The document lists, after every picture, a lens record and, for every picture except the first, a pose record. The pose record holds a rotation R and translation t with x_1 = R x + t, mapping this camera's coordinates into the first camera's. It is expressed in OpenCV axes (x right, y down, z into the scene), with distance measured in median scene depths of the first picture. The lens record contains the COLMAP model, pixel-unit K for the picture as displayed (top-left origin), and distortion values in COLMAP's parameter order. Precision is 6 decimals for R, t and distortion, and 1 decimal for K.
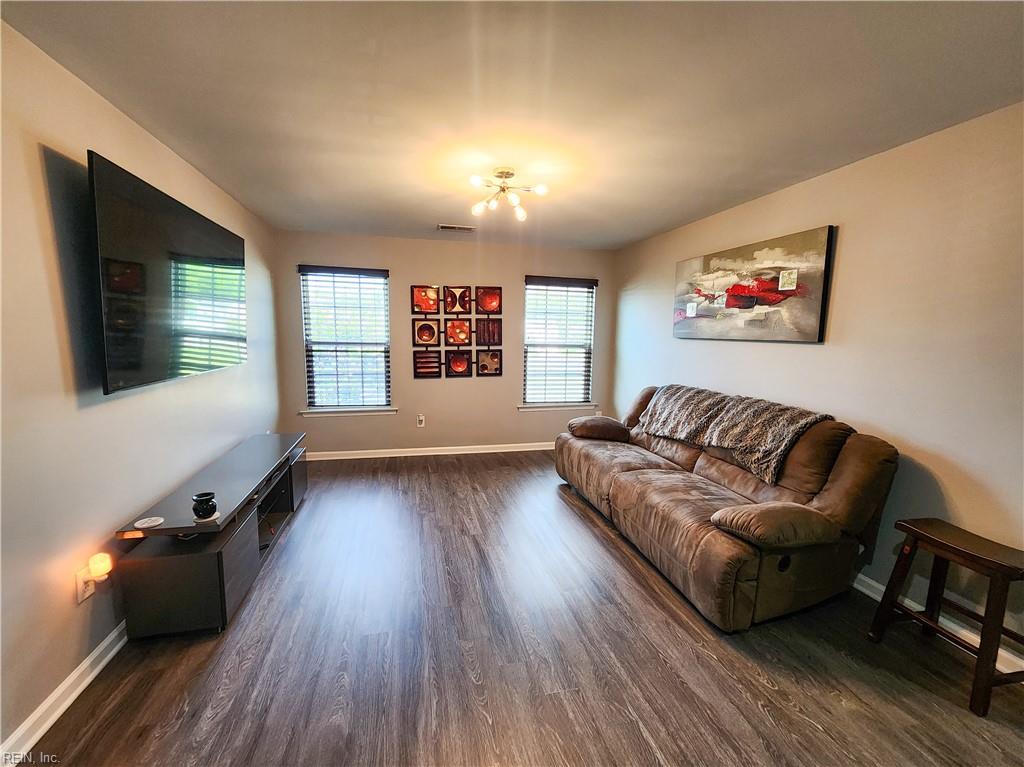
lens RADIAL K [[434.8, 0, 502.8], [0, 434.8, 396.2], [0, 0, 1]] dist [0.000537, -0.000116]
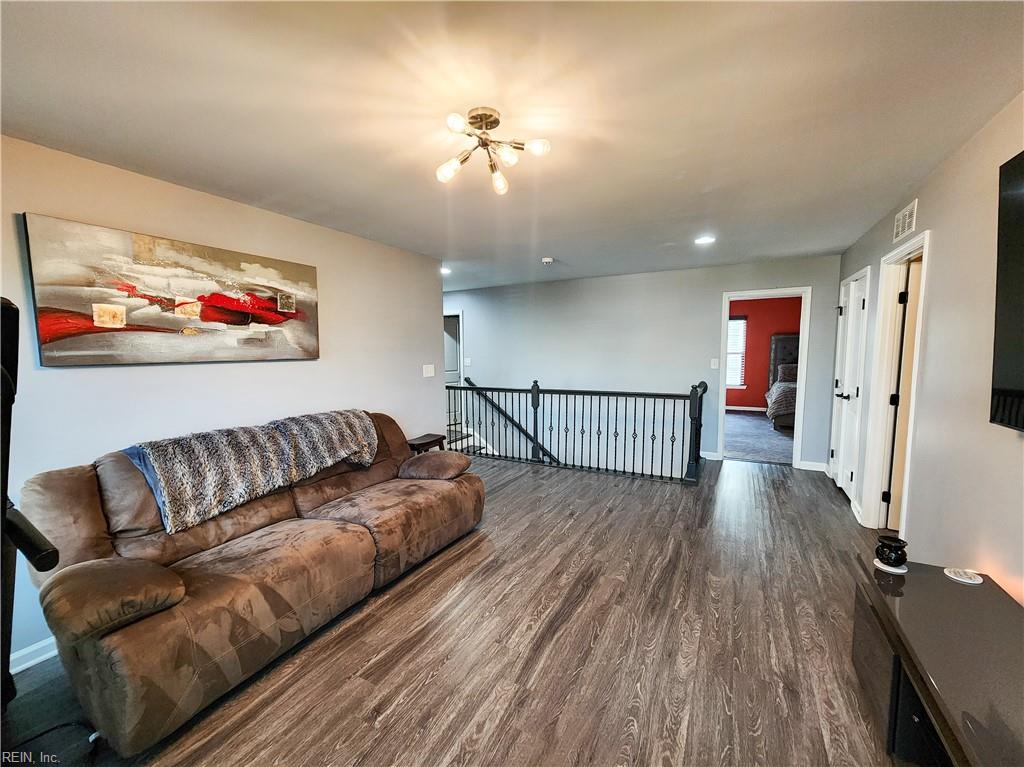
lens RADIAL K [[434.8, 0, 502.8], [0, 434.8, 396.2], [0, 0, 1]] dist [0.000537, -0.000116]
pose [[-0.755678, -0.073281, 0.650830, -0.415535], [0.100795, 0.968870, 0.226123, -0.209292], [-0.647140, 0.236477, -0.724768, 1.334827]]
